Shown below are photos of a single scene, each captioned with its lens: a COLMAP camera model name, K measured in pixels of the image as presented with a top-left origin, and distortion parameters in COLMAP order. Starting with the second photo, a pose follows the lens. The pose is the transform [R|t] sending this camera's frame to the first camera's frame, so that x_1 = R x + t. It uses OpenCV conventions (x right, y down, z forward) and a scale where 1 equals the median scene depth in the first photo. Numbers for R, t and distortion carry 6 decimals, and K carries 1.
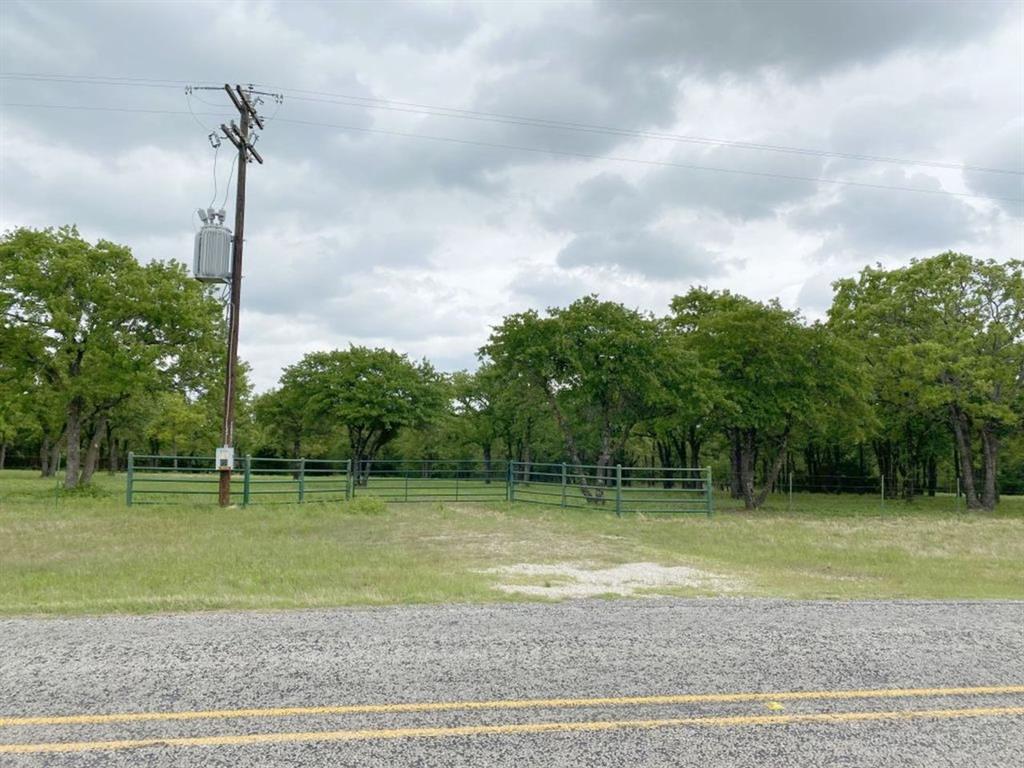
lens RADIAL K [[793.5, 0, 512.0], [0, 793.5, 384.0], [0, 0, 1]] dist [-0.025989, -0.002887]
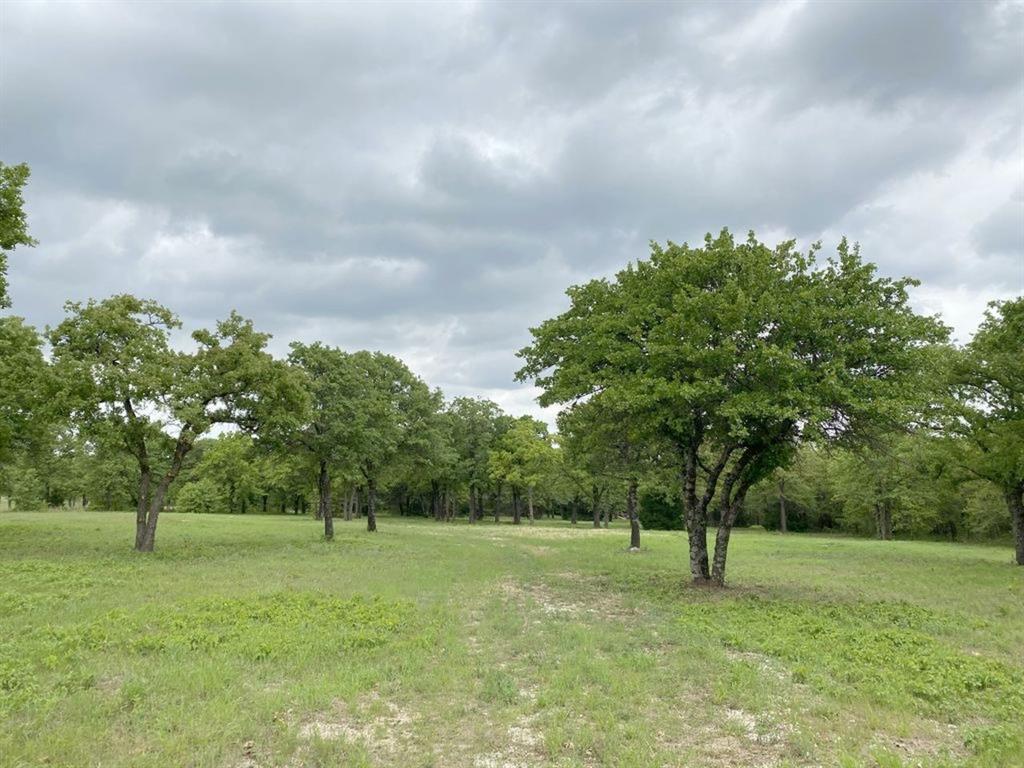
lens RADIAL K [[764.1, 0, 510.4], [0, 764.1, 378.9], [0, 0, 1]] dist [0.001391, -0.050534]
pose [[0.847553, -0.079706, -0.524691, -0.042632], [0.045415, 0.995924, -0.077930, 0.034747], [0.528763, 0.042221, 0.847719, 0.435838]]
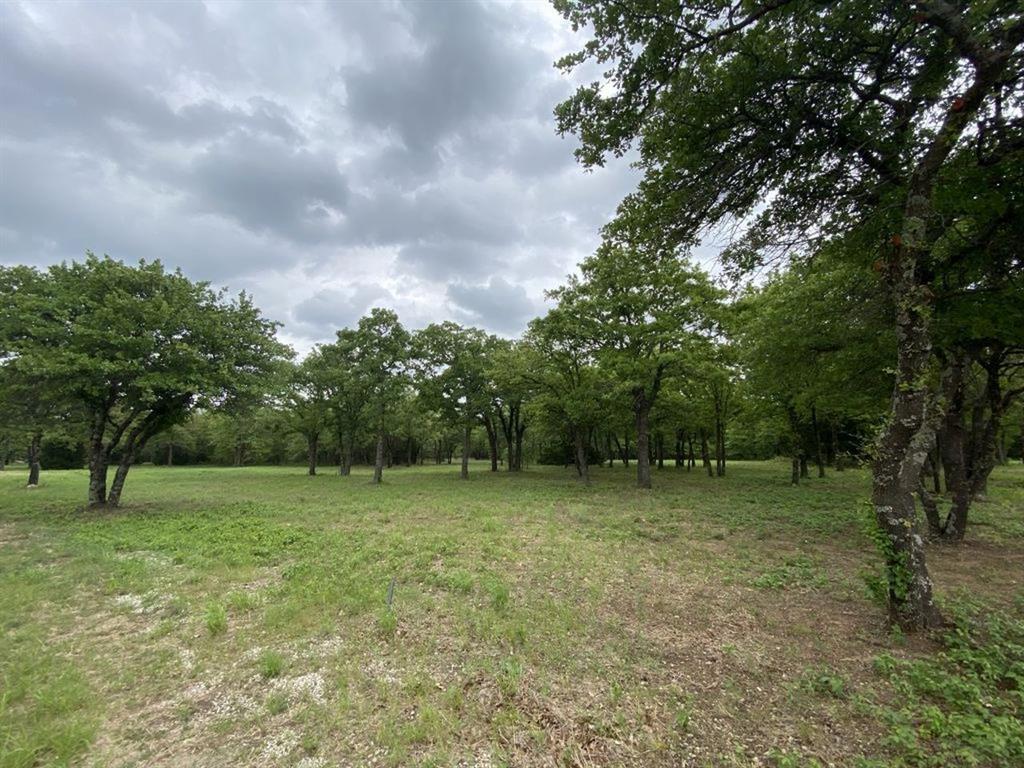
lens RADIAL K [[406.4, 0, 503.1], [0, 406.4, 382.0], [0, 0, 1]] dist [0.000404, -0.013912]
pose [[0.894459, 0.043961, 0.444984, -0.046366], [-0.020831, 0.998172, -0.056739, 0.035143], [-0.446665, 0.041481, 0.893739, 0.440591]]
